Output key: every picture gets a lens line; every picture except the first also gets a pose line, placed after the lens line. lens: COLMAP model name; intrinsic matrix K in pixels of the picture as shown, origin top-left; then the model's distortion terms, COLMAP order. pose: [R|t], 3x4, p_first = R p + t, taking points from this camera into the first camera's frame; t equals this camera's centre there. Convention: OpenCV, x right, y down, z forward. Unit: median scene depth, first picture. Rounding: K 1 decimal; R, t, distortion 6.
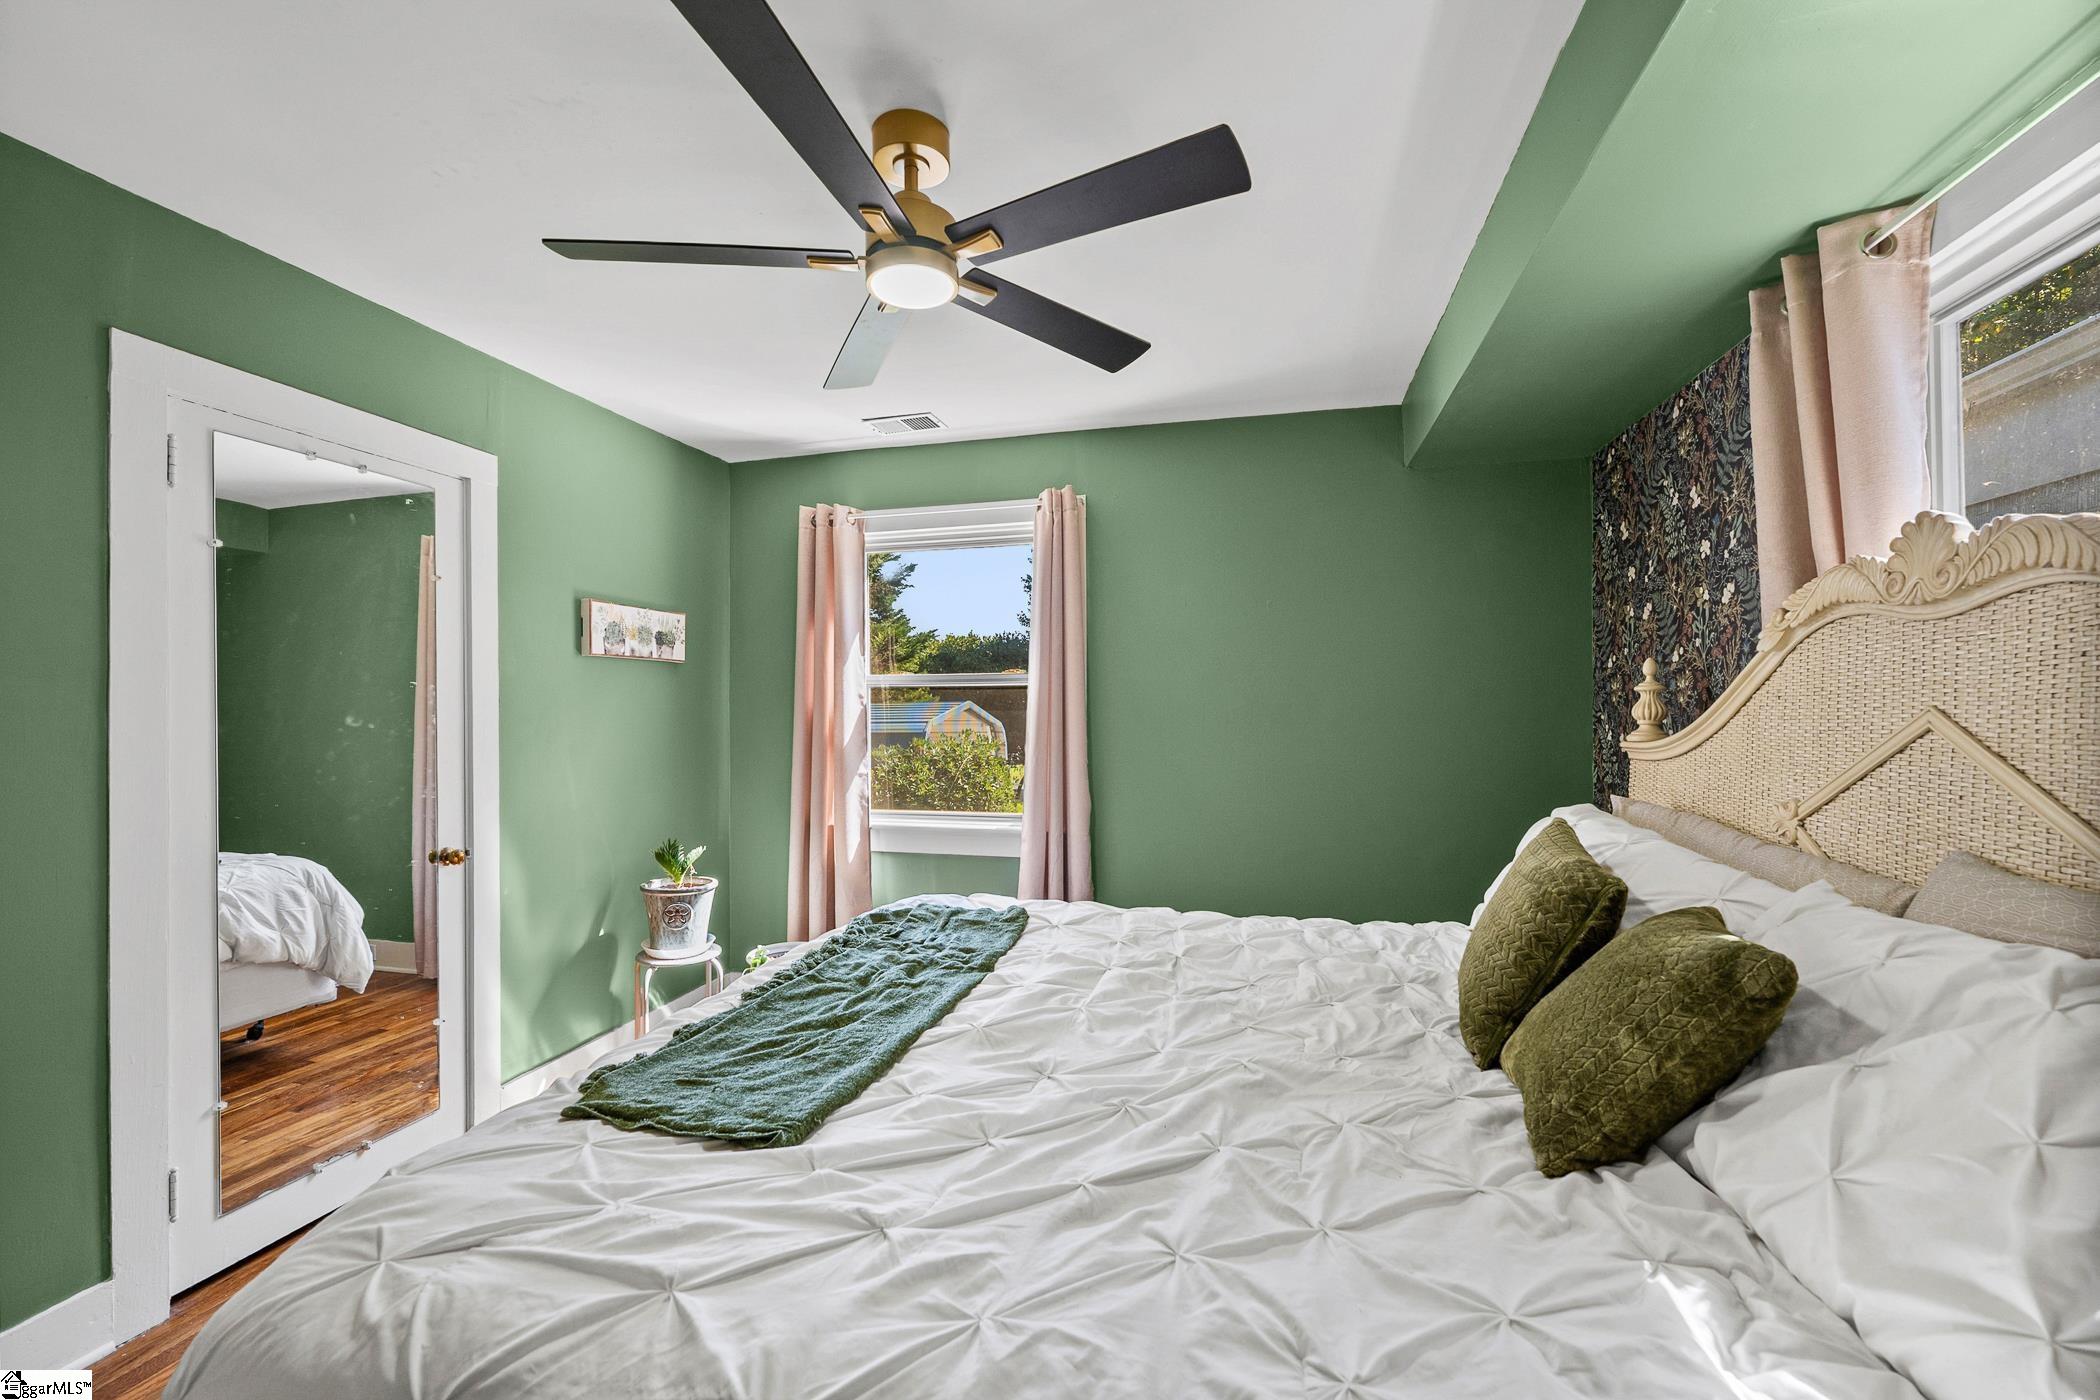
lens RADIAL K [[833.1, 0, 1050.0], [0, 833.1, 700.0], [0, 0, 1]] dist [-0.000400, -0.000036]
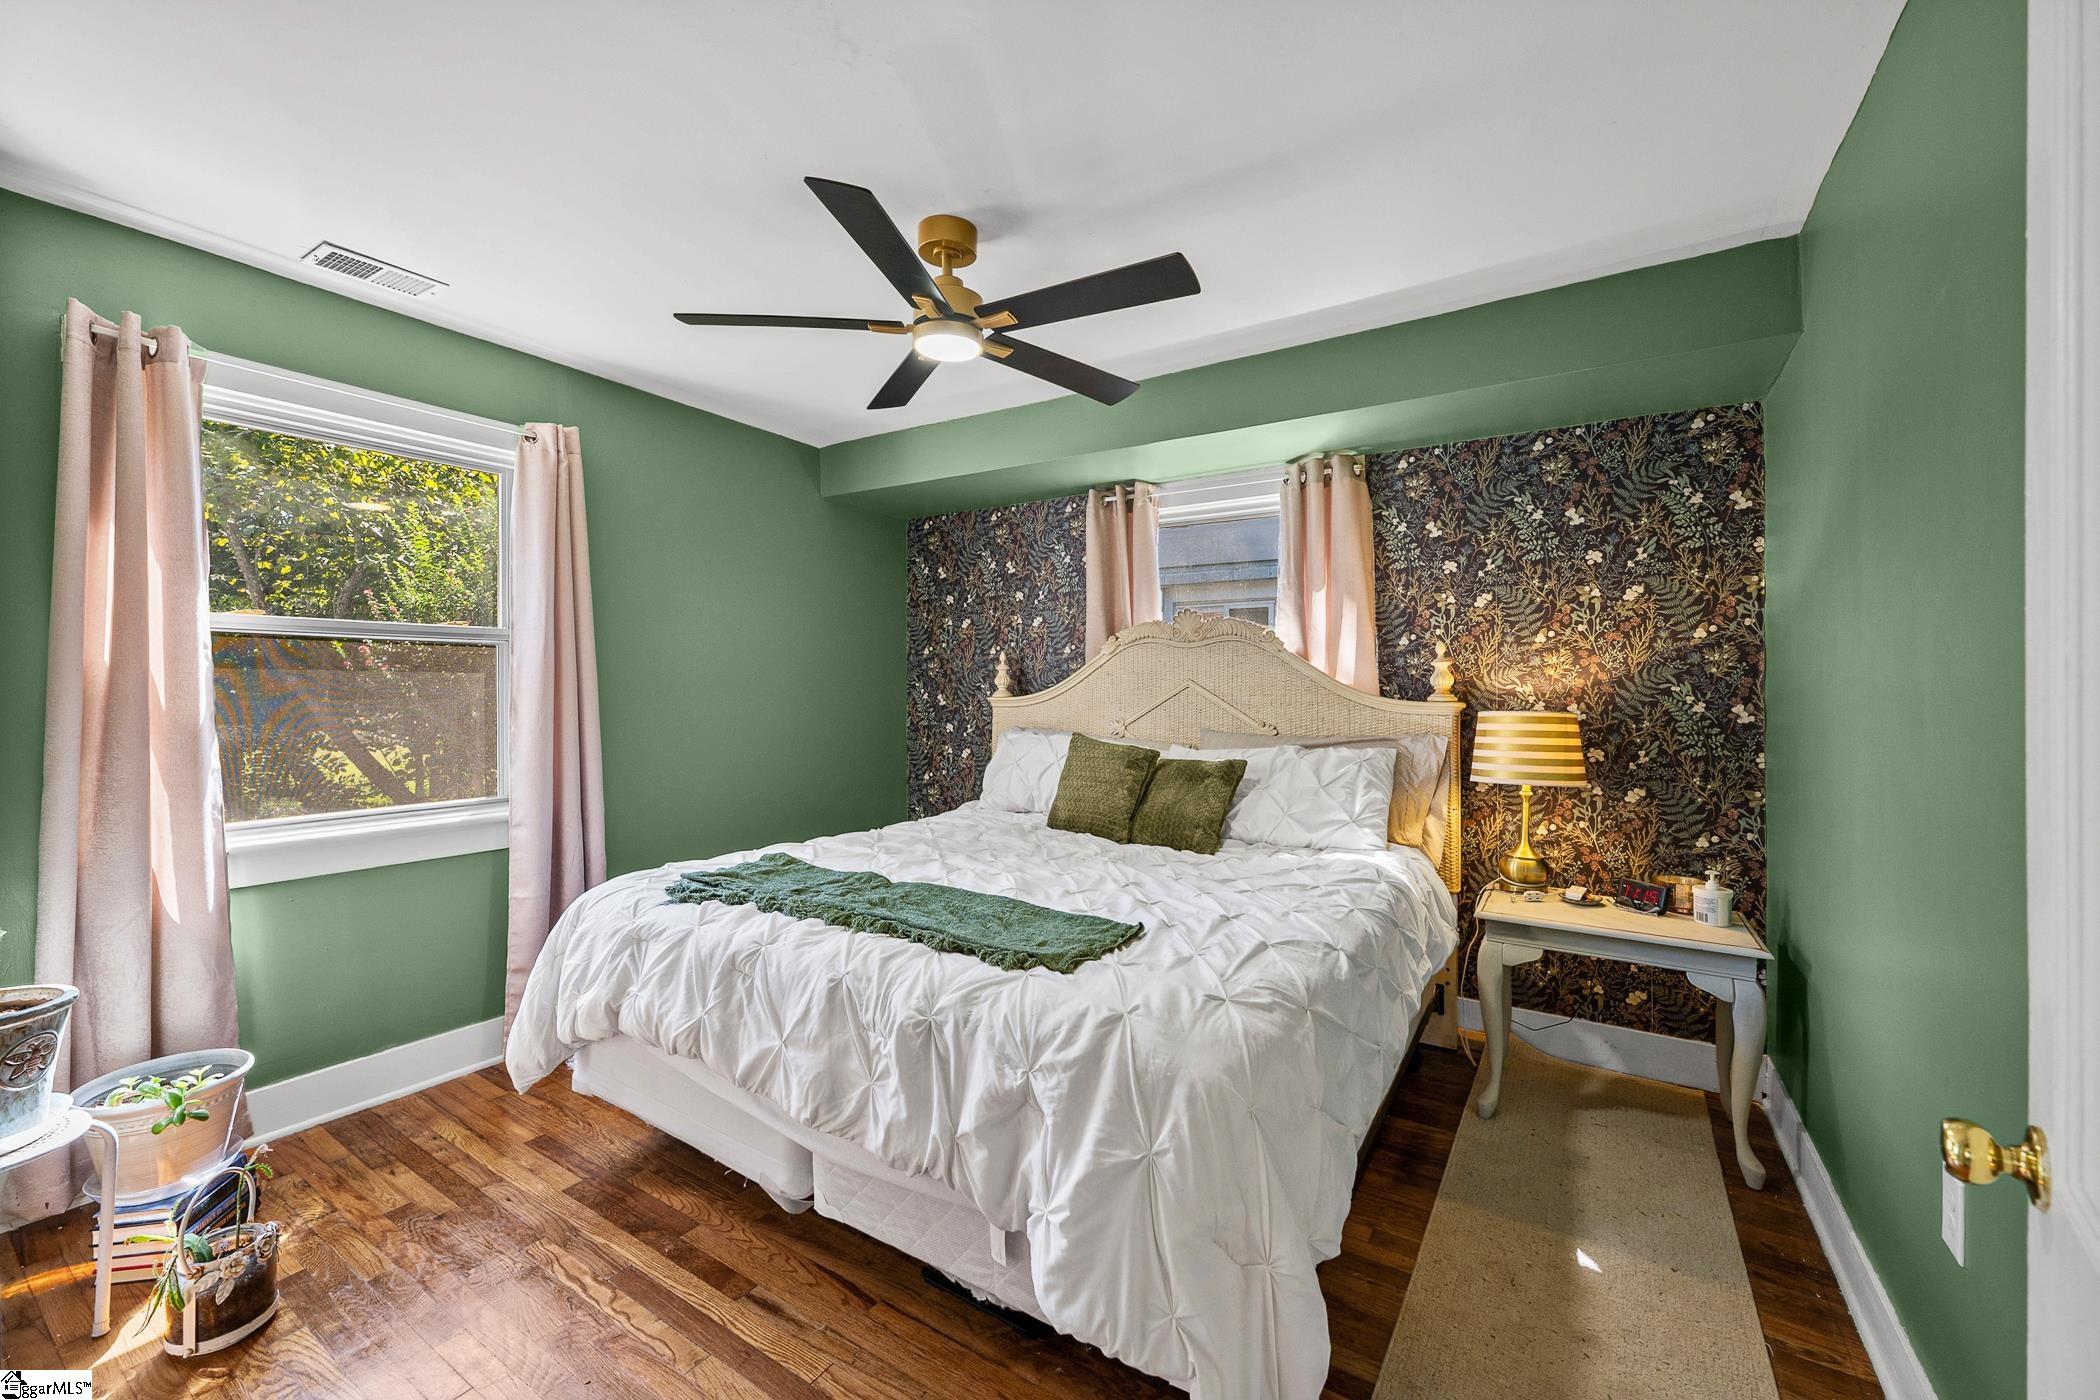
lens RADIAL K [[839.5, 0, 1040.6], [0, 839.5, 691.4], [0, 0, 1]] dist [-0.000087, -0.000014]
pose [[0.318883, -0.002122, 0.947792, -0.873938], [-0.018560, 0.999792, 0.008482, 0.016802], [-0.947612, -0.020296, 0.318778, 0.285462]]
